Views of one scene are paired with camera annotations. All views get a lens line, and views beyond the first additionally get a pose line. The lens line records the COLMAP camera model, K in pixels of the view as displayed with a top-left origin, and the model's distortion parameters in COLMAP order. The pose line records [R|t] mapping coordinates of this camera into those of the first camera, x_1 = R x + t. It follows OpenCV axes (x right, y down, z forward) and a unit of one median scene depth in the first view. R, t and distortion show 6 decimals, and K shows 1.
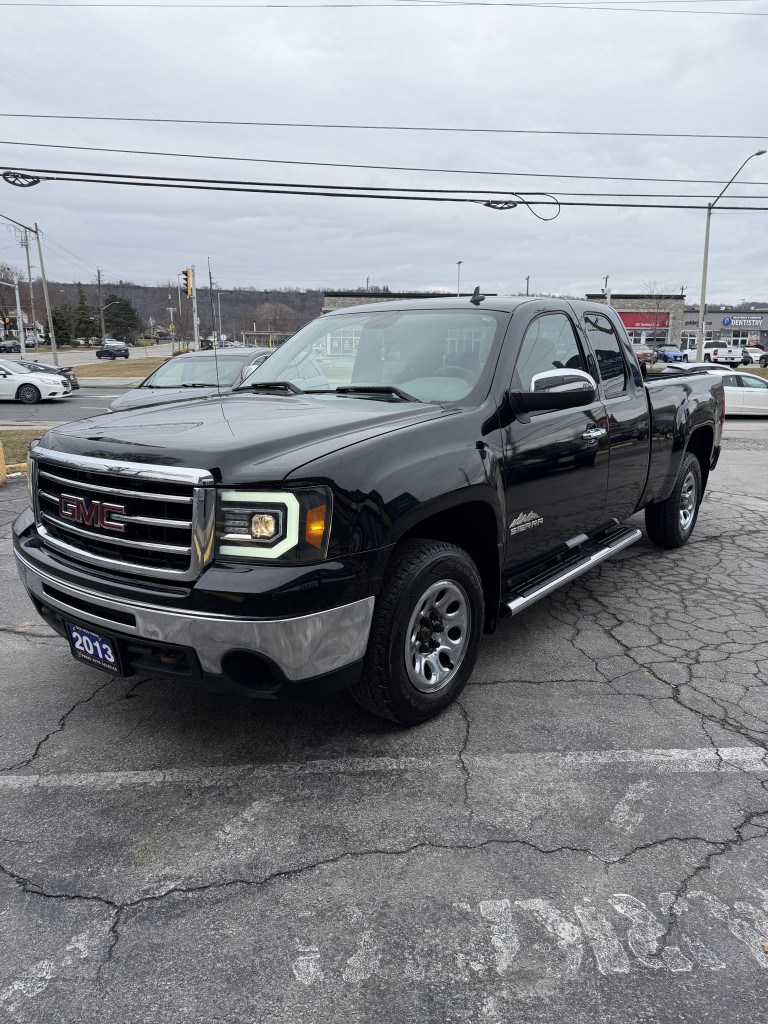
lens RADIAL K [[723.1, 0, 386.7], [0, 723.1, 513.7], [0, 0, 1]] dist [0.018288, -0.027907]
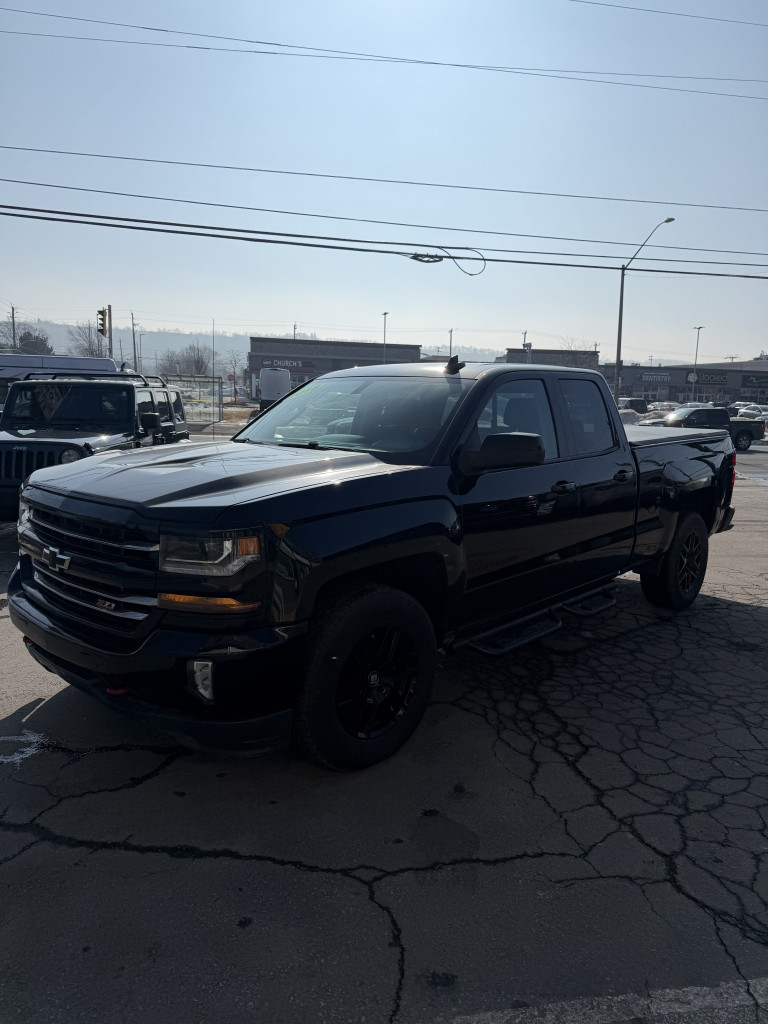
lens RADIAL K [[718.4, 0, 389.4], [0, 718.4, 515.4], [0, 0, 1]] dist [0.027170, -0.030647]
pose [[0.994350, 0.005482, 0.106010, 0.004558], [0.000716, 0.998297, -0.058333, -0.015579], [-0.106149, 0.058080, 0.992653, 0.050981]]
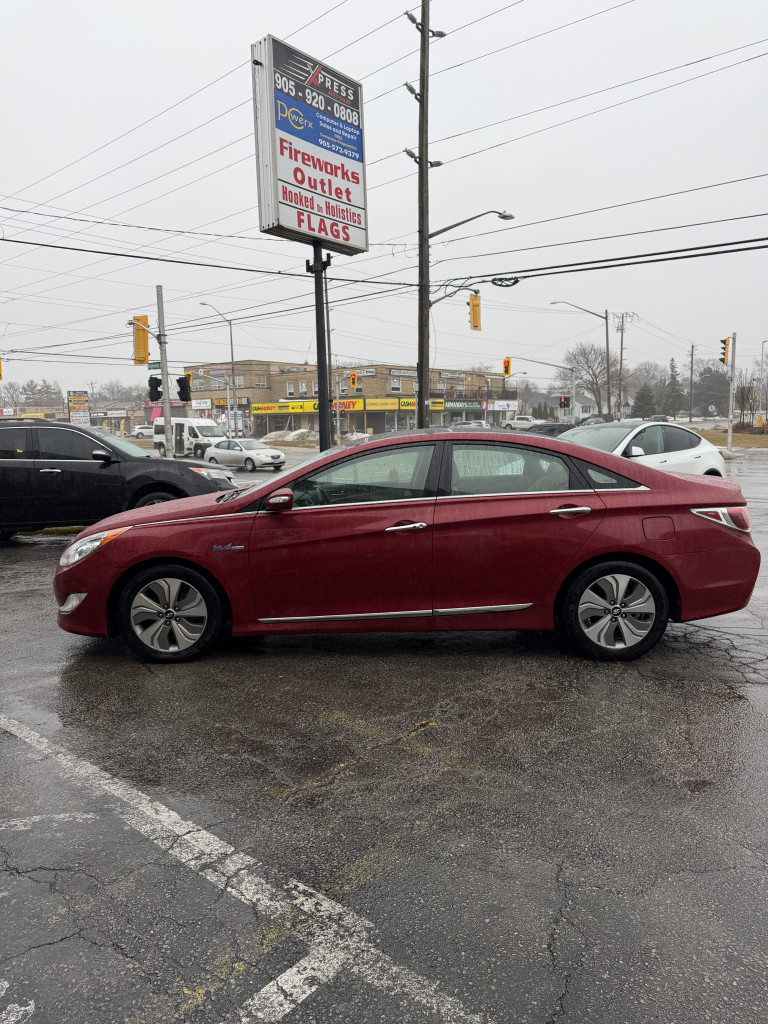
lens RADIAL K [[723.1, 0, 383.5], [0, 723.1, 518.3], [0, 0, 1]] dist [0.018288, -0.027907]
pose [[0.705929, 0.068983, -0.704915, 0.208259], [-0.133461, 0.990373, -0.036735, -0.011348], [0.695595, 0.120011, 0.708340, 0.076024]]
